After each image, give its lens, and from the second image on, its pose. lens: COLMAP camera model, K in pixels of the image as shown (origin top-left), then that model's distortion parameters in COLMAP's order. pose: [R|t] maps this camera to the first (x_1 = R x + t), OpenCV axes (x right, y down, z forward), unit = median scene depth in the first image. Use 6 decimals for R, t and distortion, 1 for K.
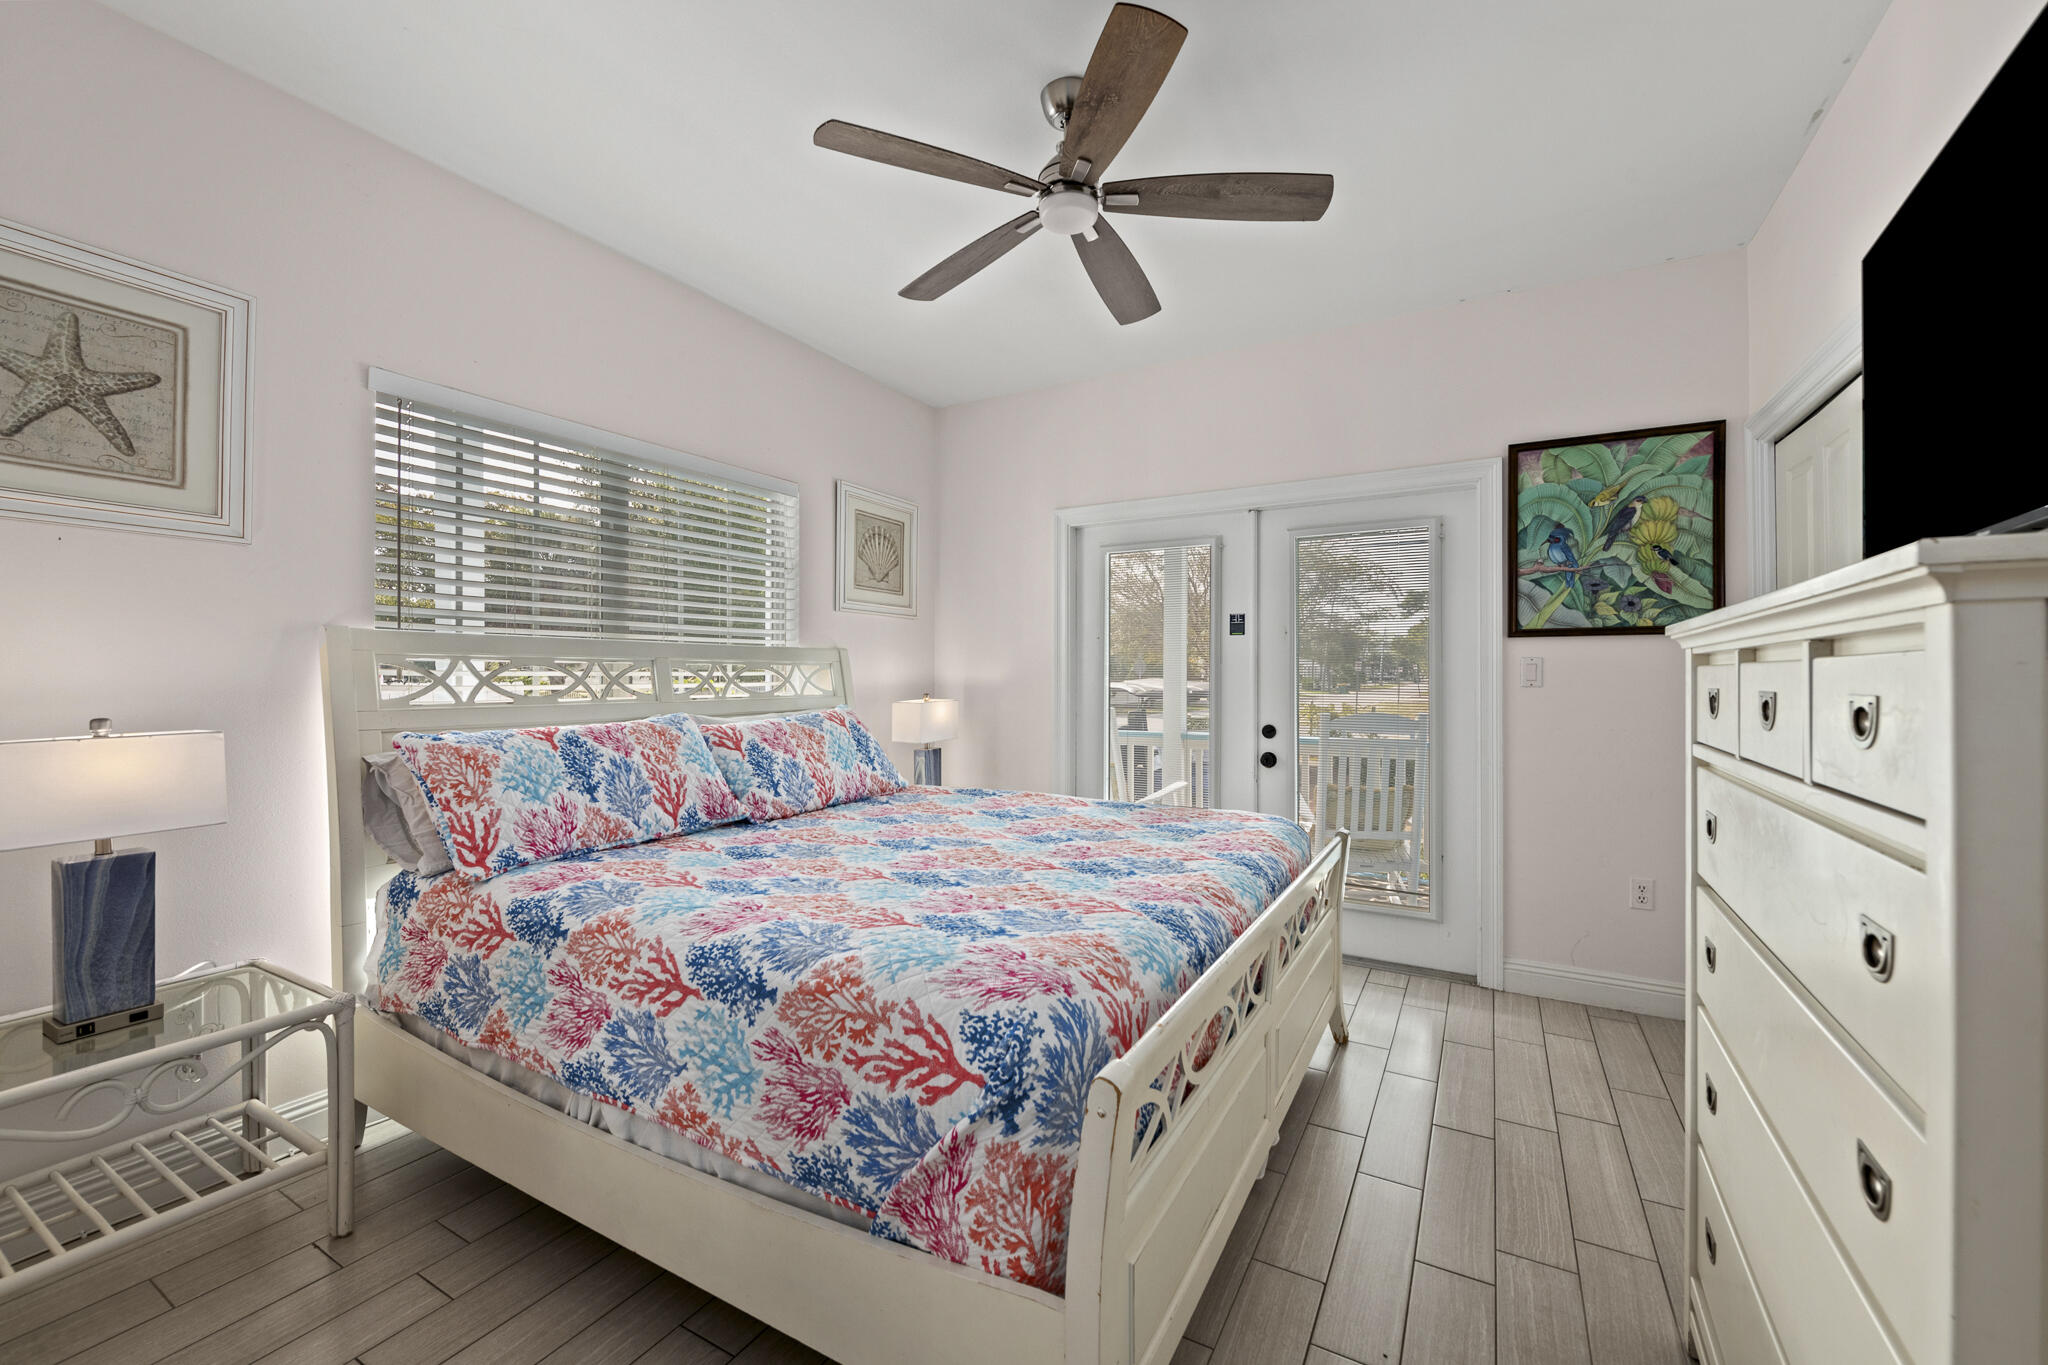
lens RADIAL K [[821.0, 0, 1034.0], [0, 821.0, 679.5], [0, 0, 1]] dist [0.001280, -0.000960]
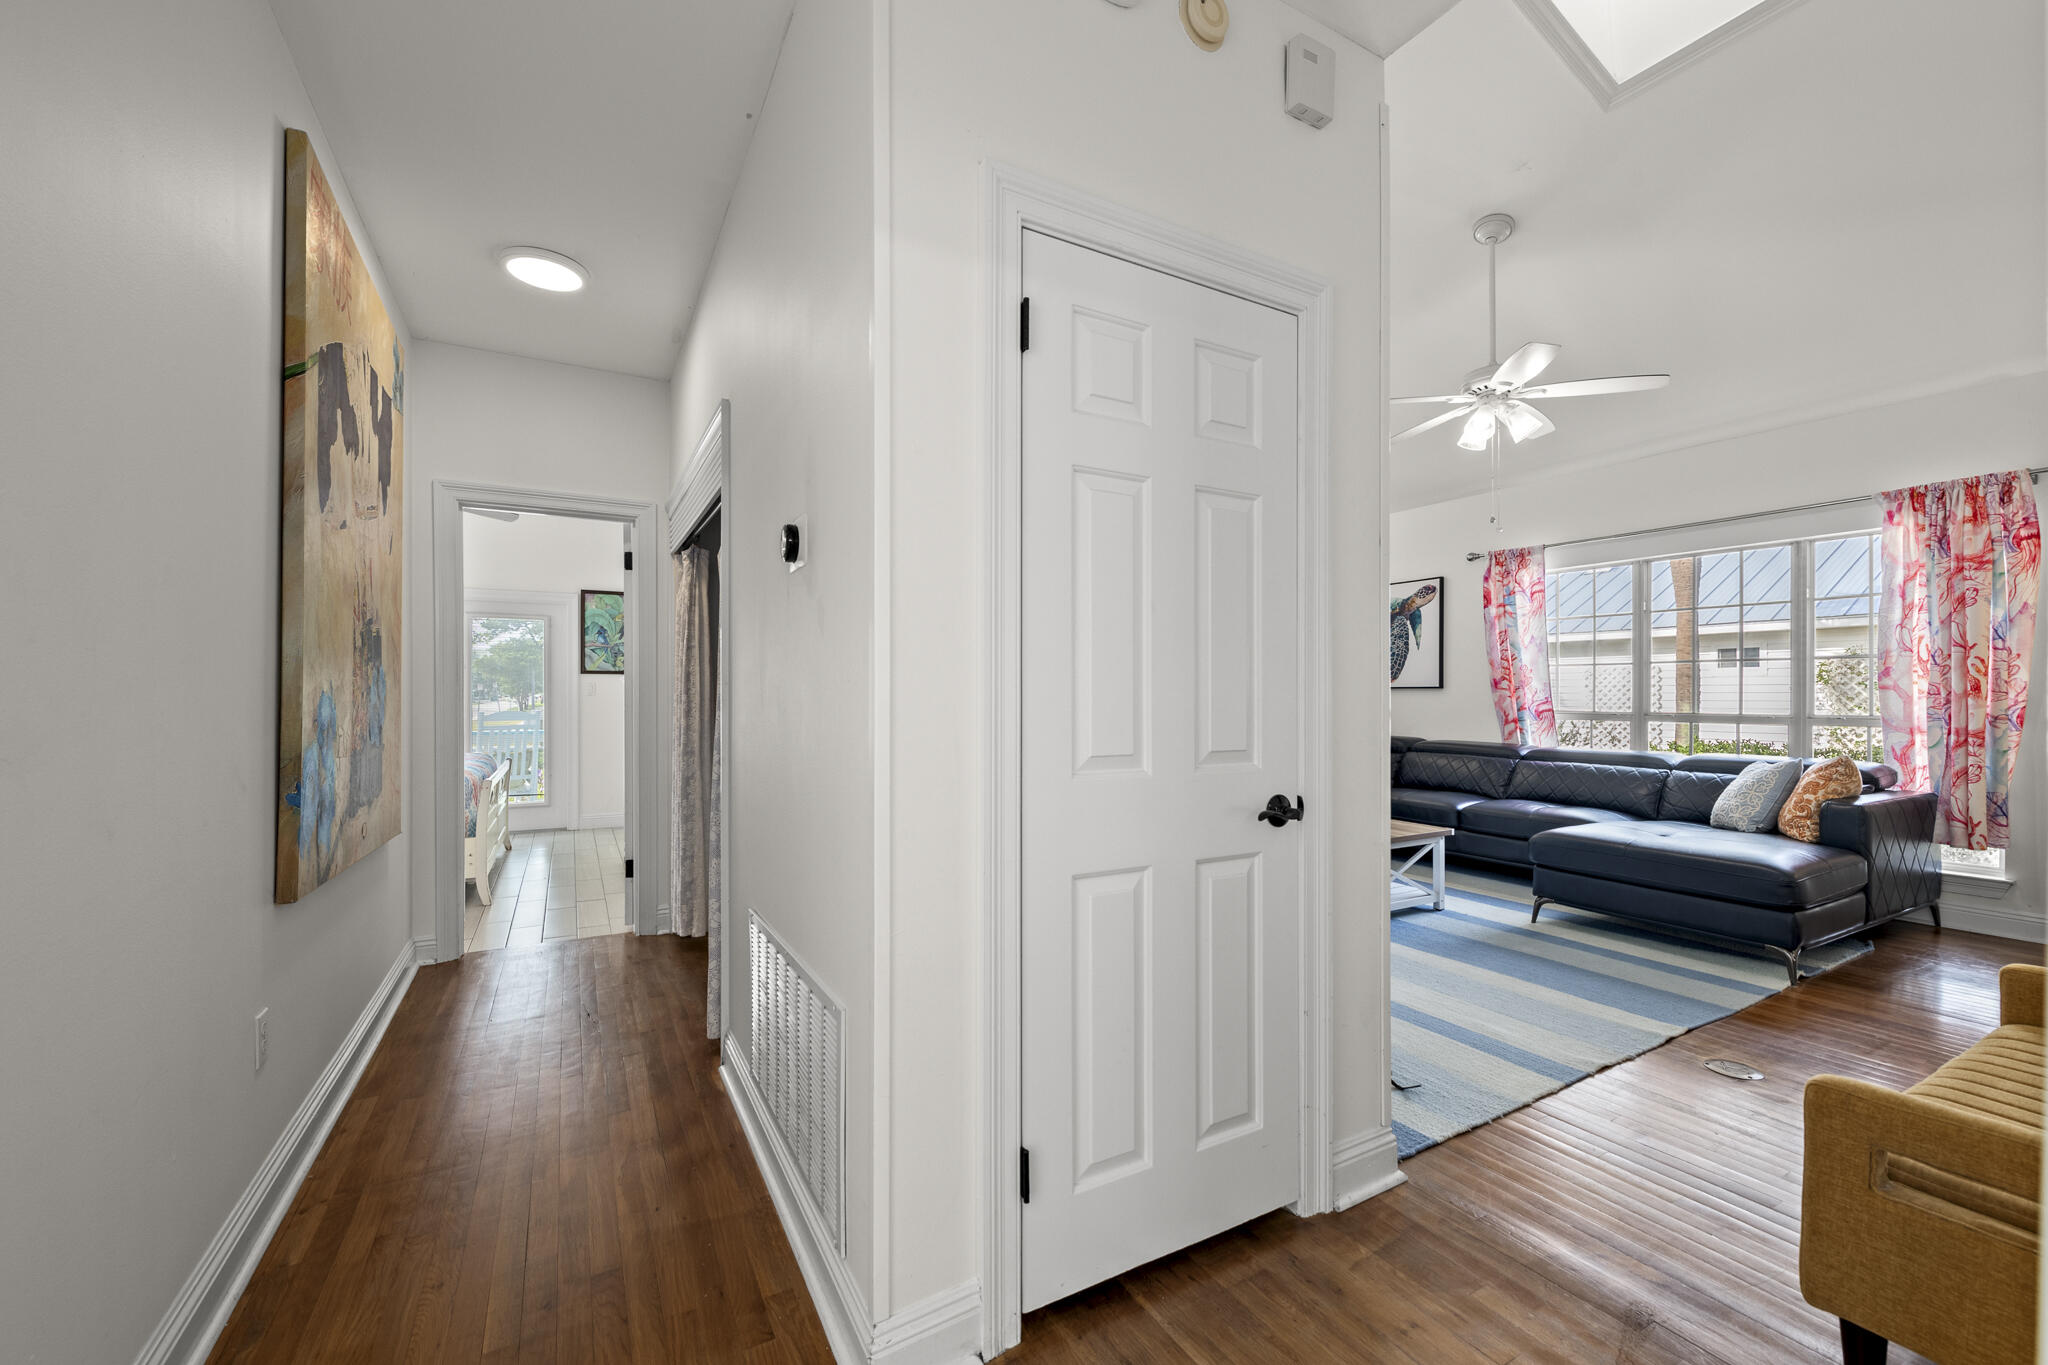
lens RADIAL K [[821.0, 0, 1037.0], [0, 821.0, 693.2], [0, 0, 1]] dist [0.001280, -0.000960]
pose [[0.502792, 0.006091, 0.864386, -0.787572], [-0.005122, 0.999979, -0.004068, 0.007878], [-0.864393, -0.002382, 0.502812, -1.294924]]
